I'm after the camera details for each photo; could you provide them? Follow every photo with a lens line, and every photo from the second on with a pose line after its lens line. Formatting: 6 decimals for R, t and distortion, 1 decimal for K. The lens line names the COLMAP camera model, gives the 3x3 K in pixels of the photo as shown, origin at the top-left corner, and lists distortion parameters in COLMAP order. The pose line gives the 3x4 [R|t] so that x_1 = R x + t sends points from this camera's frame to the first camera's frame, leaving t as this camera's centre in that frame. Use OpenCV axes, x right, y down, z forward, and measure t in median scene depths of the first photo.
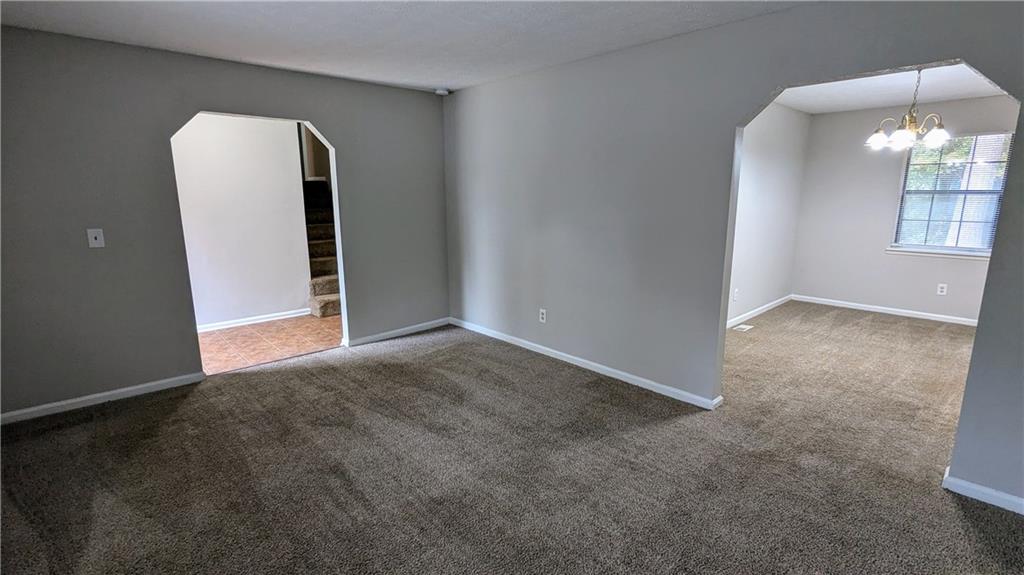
lens RADIAL K [[485.1, 0, 514.2], [0, 485.1, 288.8], [0, 0, 1]] dist [0.000492, 0.000337]
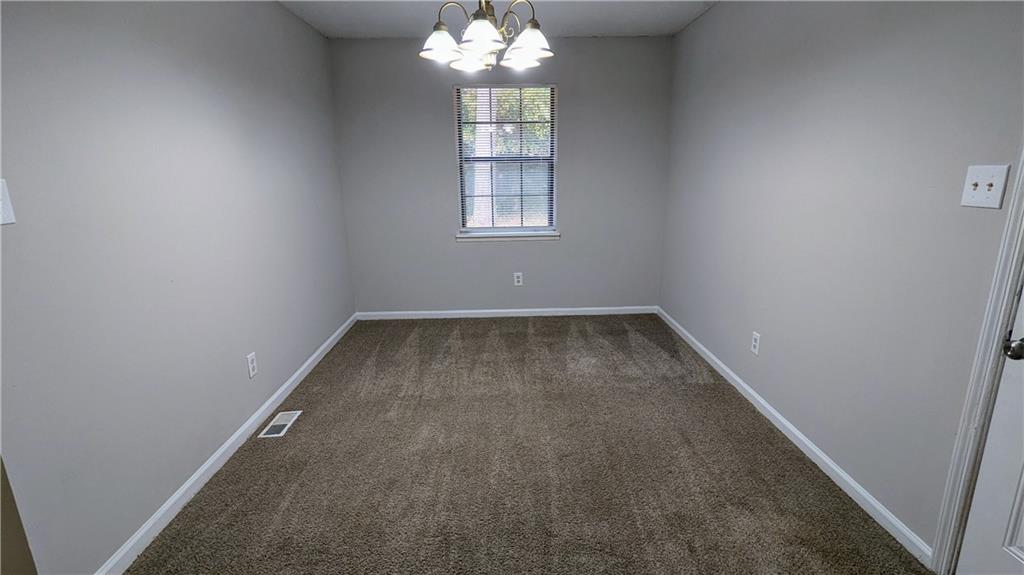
lens RADIAL K [[485.1, 0, 514.2], [0, 485.1, 288.8], [0, 0, 1]] dist [0.000492, 0.000337]
pose [[0.666067, -0.188827, 0.721595, 0.283150], [0.161794, 0.980968, 0.107356, -0.072787], [-0.728133, 0.045243, 0.683941, 0.447784]]
